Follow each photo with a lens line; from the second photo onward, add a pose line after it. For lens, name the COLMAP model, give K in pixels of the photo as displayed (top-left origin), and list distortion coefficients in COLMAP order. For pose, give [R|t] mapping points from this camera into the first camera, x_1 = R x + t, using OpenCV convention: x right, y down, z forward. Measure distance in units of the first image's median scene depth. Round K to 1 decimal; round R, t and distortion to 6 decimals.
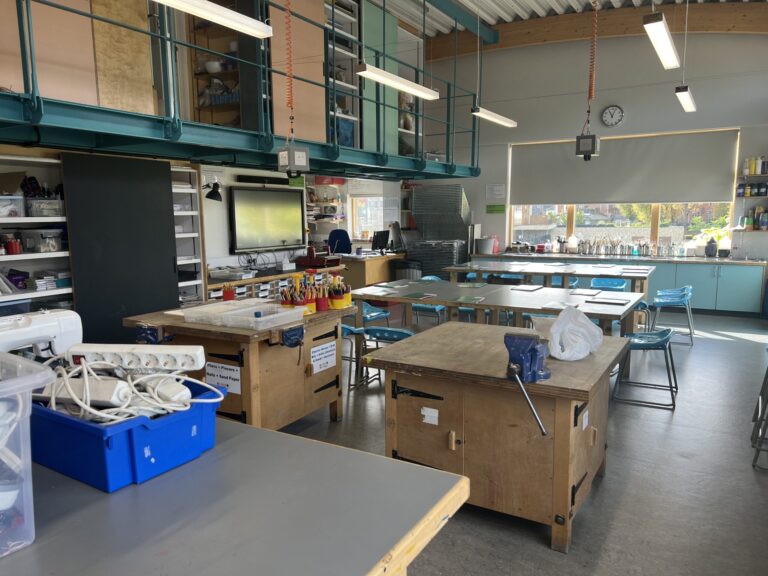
lens RADIAL K [[576.8, 0, 386.3], [0, 576.8, 288.9], [0, 0, 1]] dist [0.030322, -0.005250]
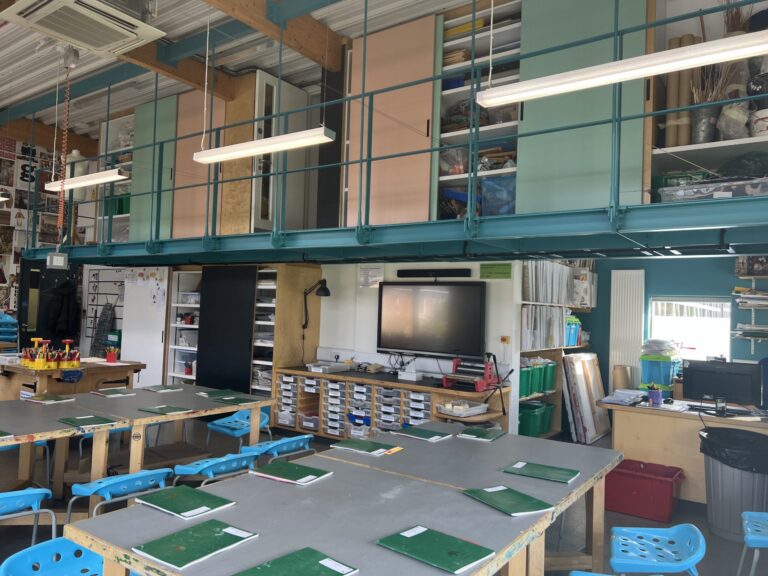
lens RADIAL K [[576.8, 0, 386.3], [0, 576.8, 285.9], [0, 0, 1]] dist [0.030322, -0.005250]
pose [[-0.080702, -0.039679, -0.995948, 0.750521], [-0.167434, 0.985548, -0.025698, -0.159752], [0.982575, 0.164682, -0.086179, 1.185082]]
